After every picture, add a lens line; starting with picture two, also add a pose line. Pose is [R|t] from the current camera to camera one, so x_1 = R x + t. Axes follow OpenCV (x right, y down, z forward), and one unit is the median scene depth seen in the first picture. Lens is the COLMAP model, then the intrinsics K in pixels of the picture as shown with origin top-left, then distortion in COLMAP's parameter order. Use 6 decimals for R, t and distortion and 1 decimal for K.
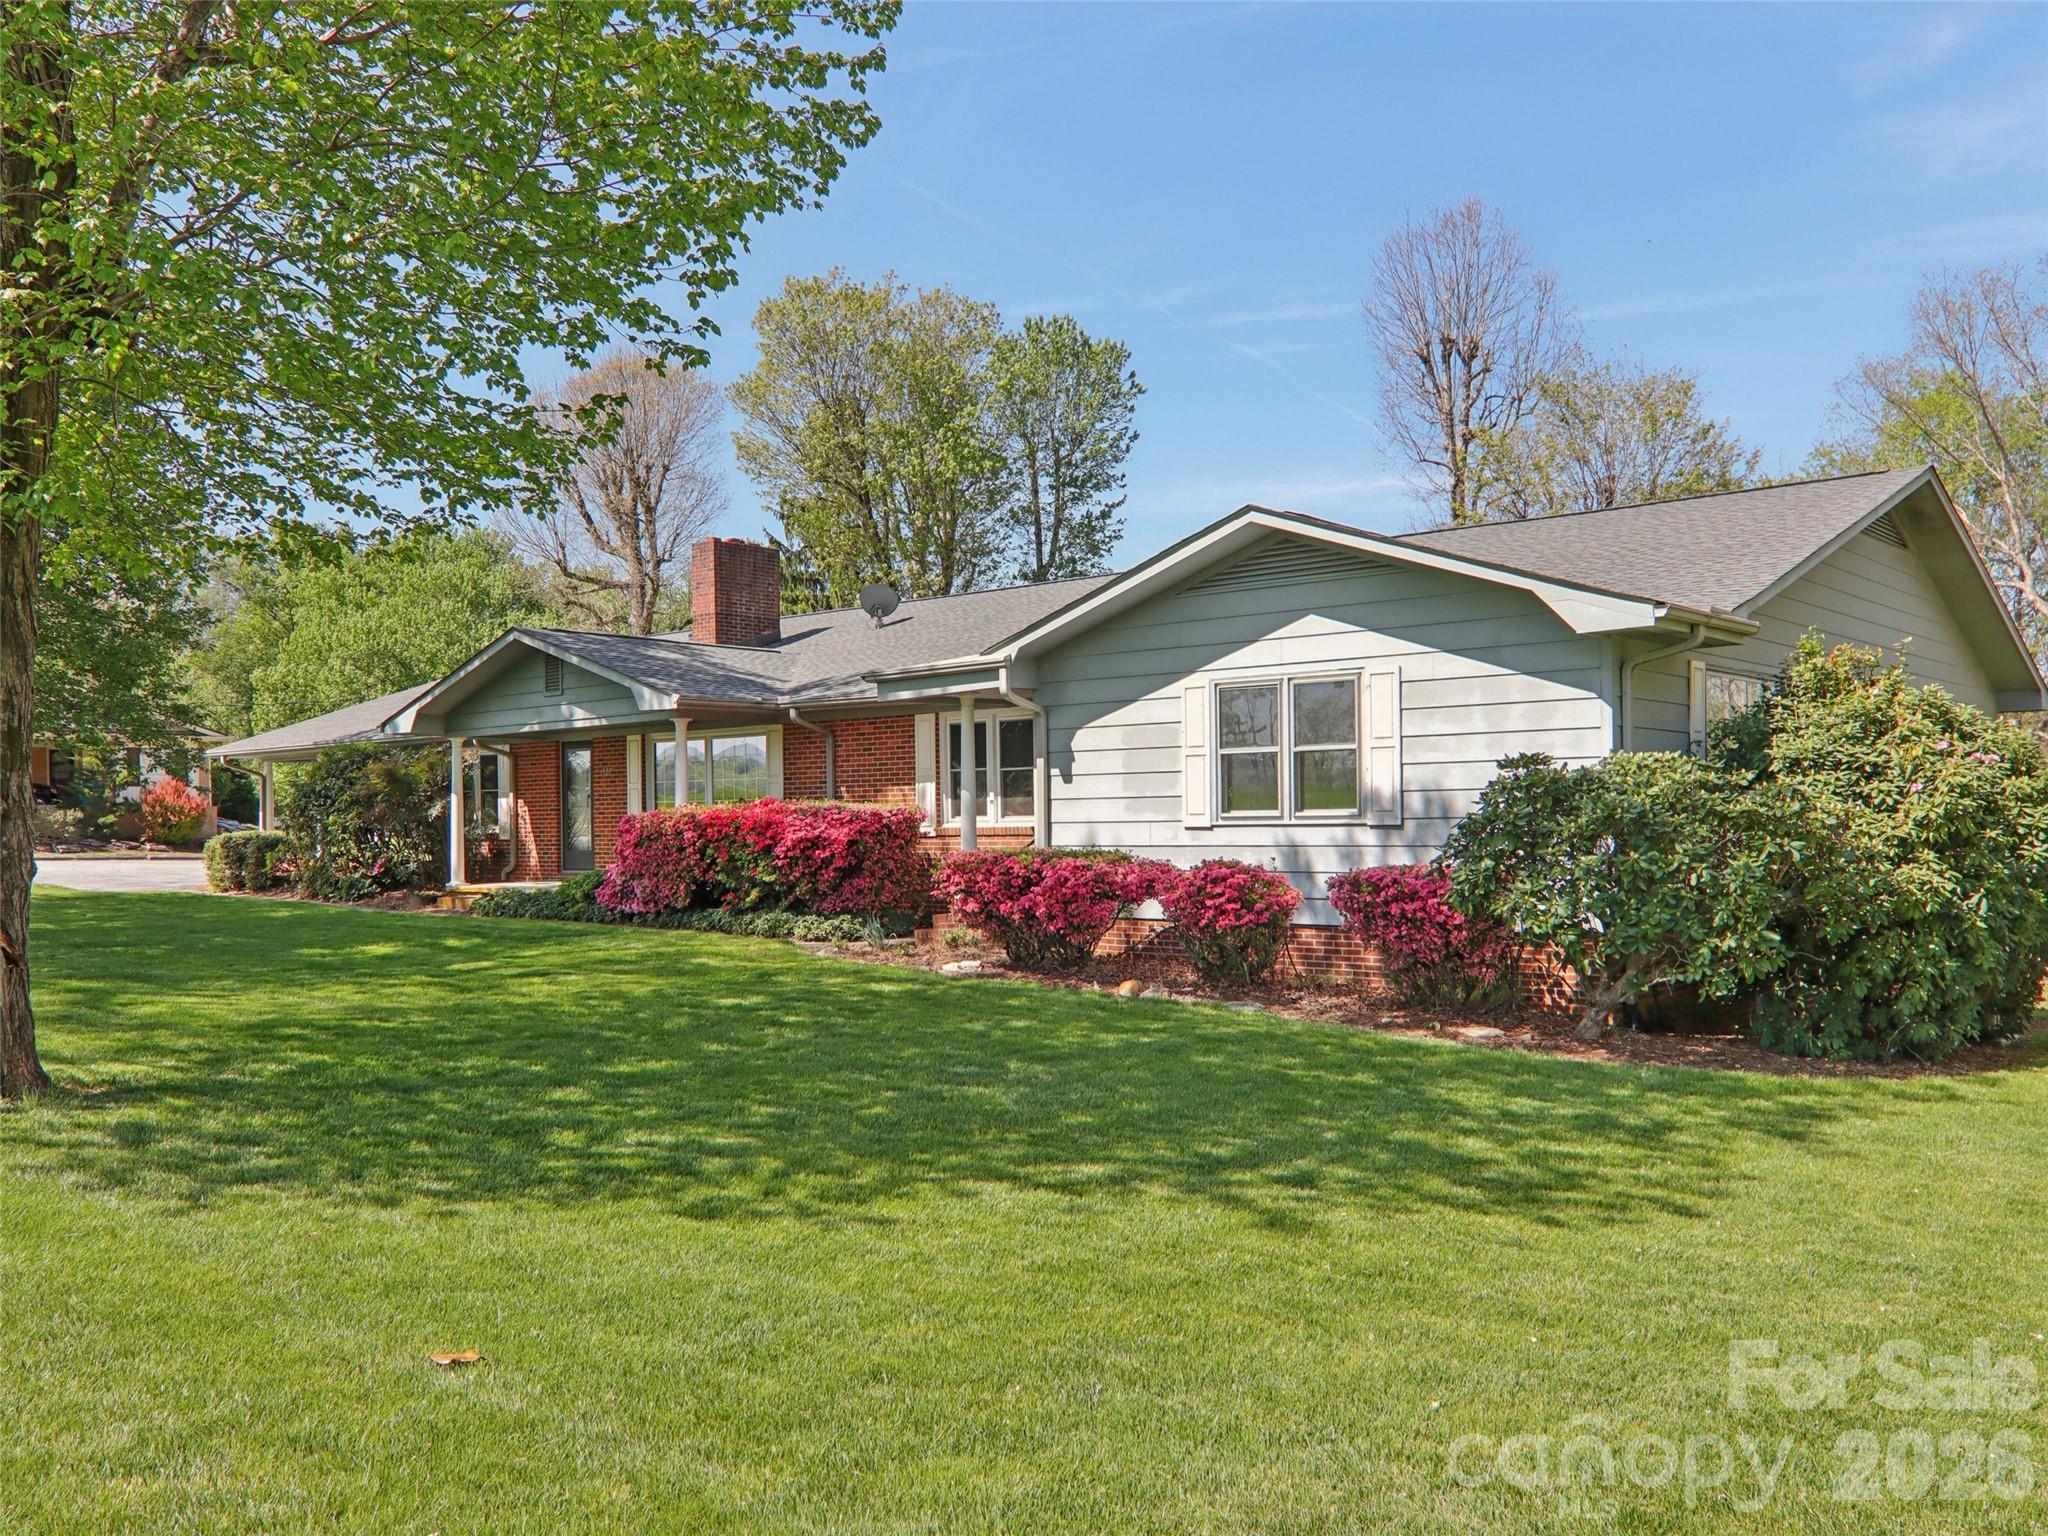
lens RADIAL K [[1693.9, 0, 1024.0], [0, 1693.9, 768.0], [0, 0, 1]] dist [0.007622, 0.005229]
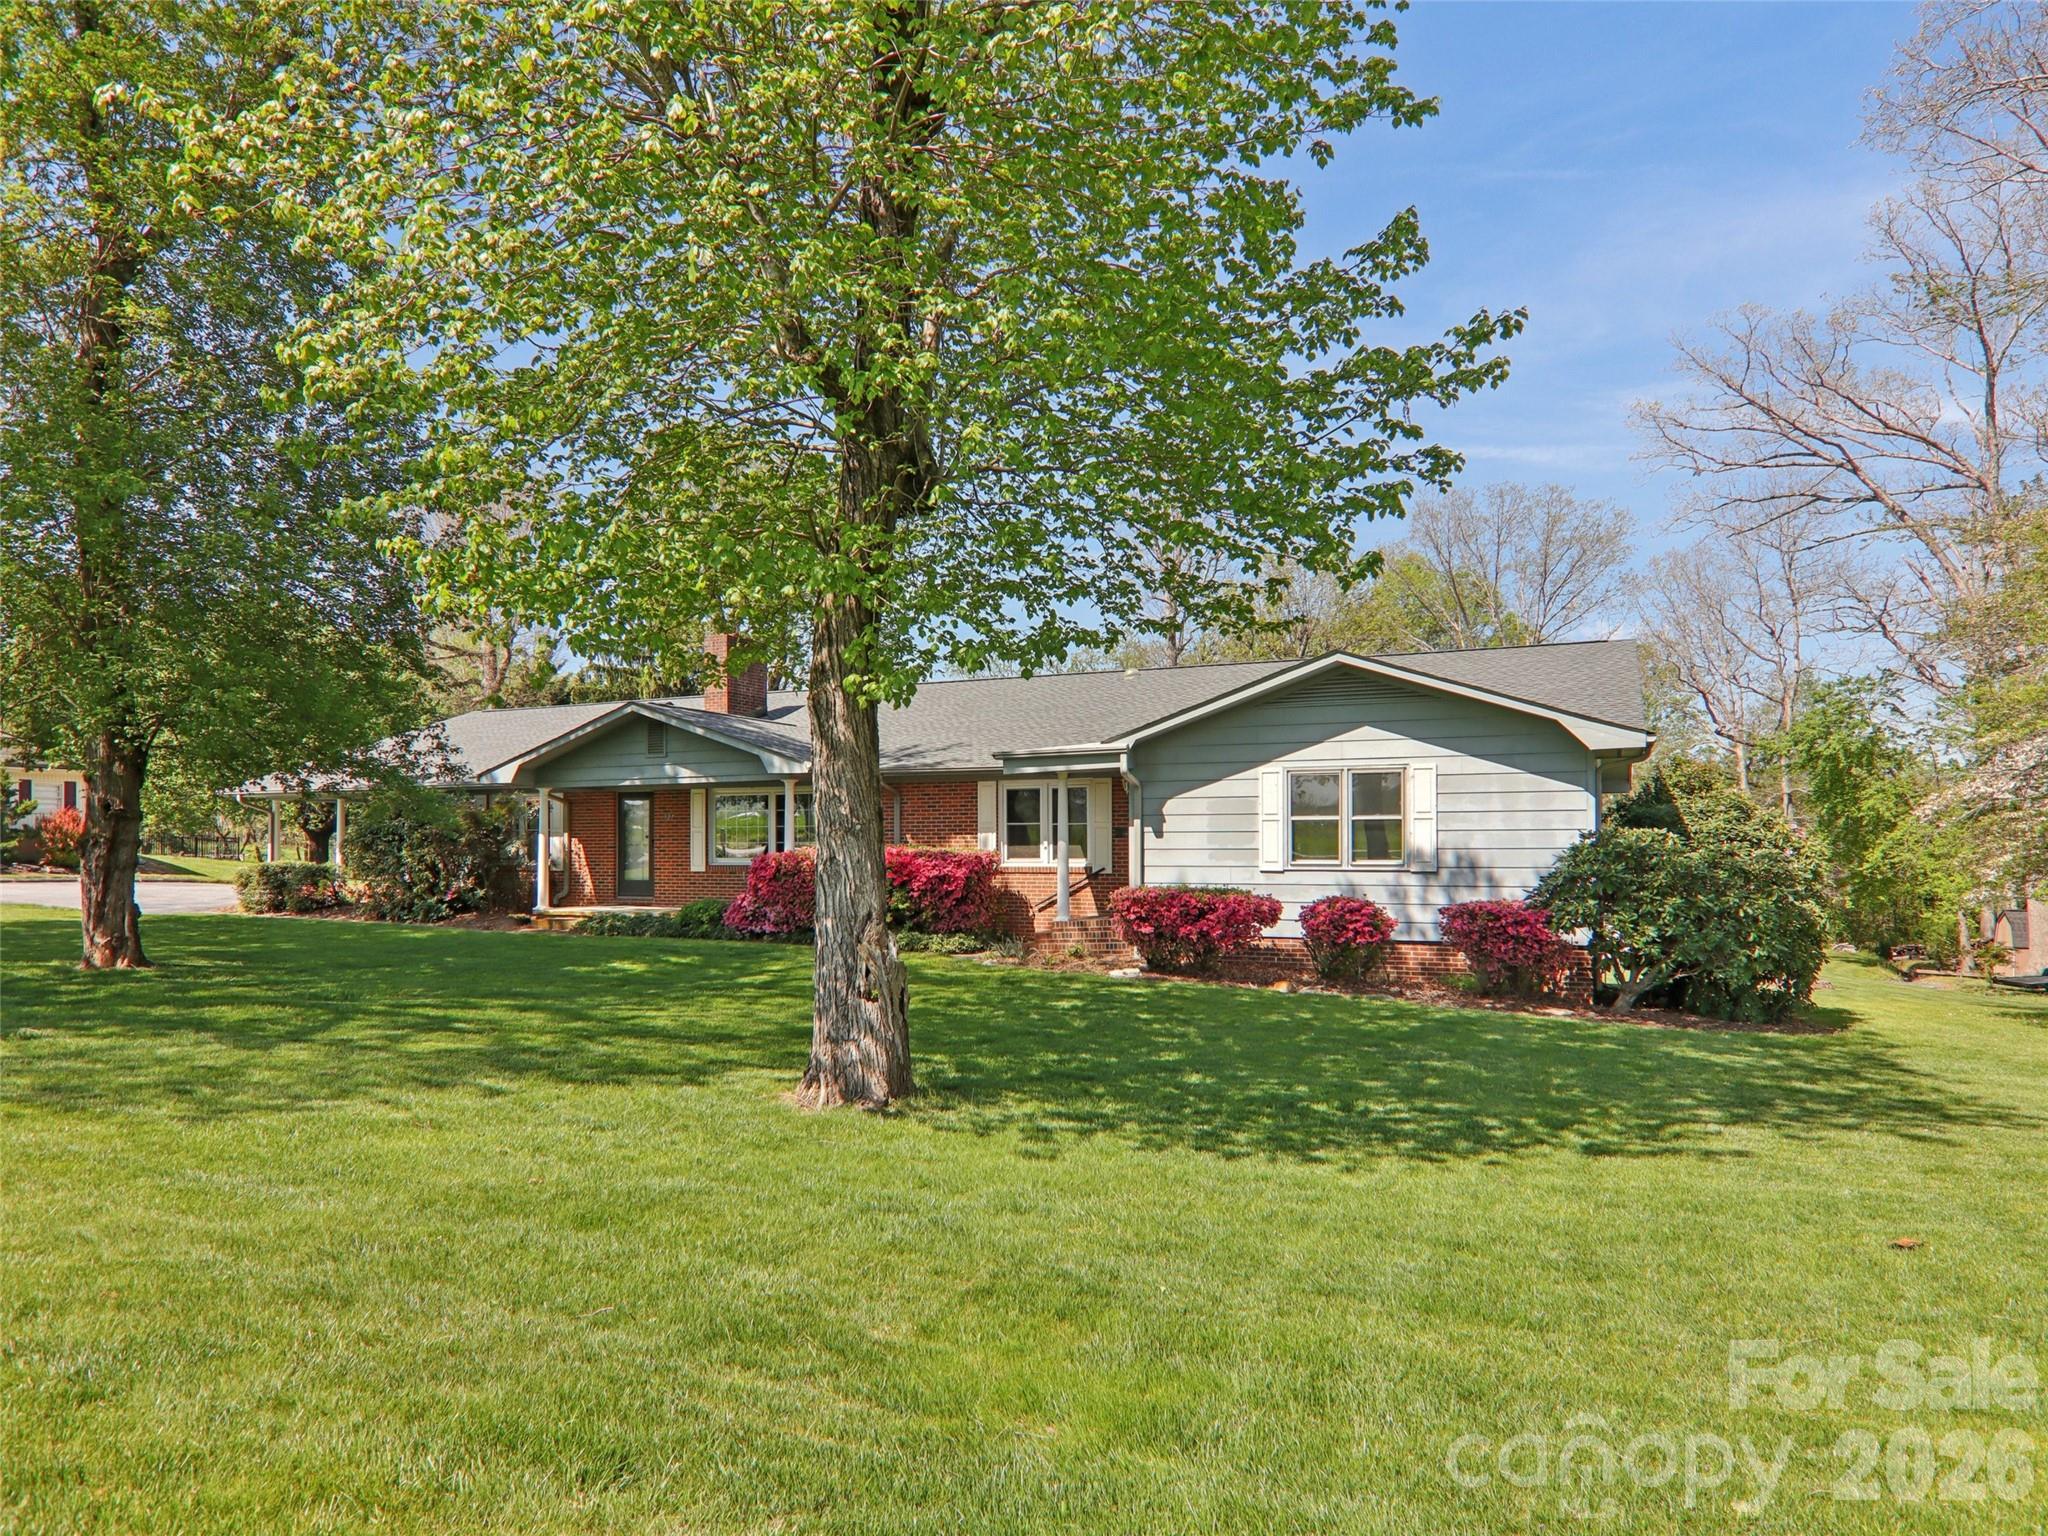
lens RADIAL K [[1293.8, 0, 1022.4], [0, 1293.8, 791.8], [0, 0, 1]] dist [0.006701, -0.014496]
pose [[0.959523, 0.021228, 0.280830, -0.384659], [-0.018102, 0.999742, -0.013721, -0.012231], [-0.281049, 0.008082, 0.959659, 0.016801]]
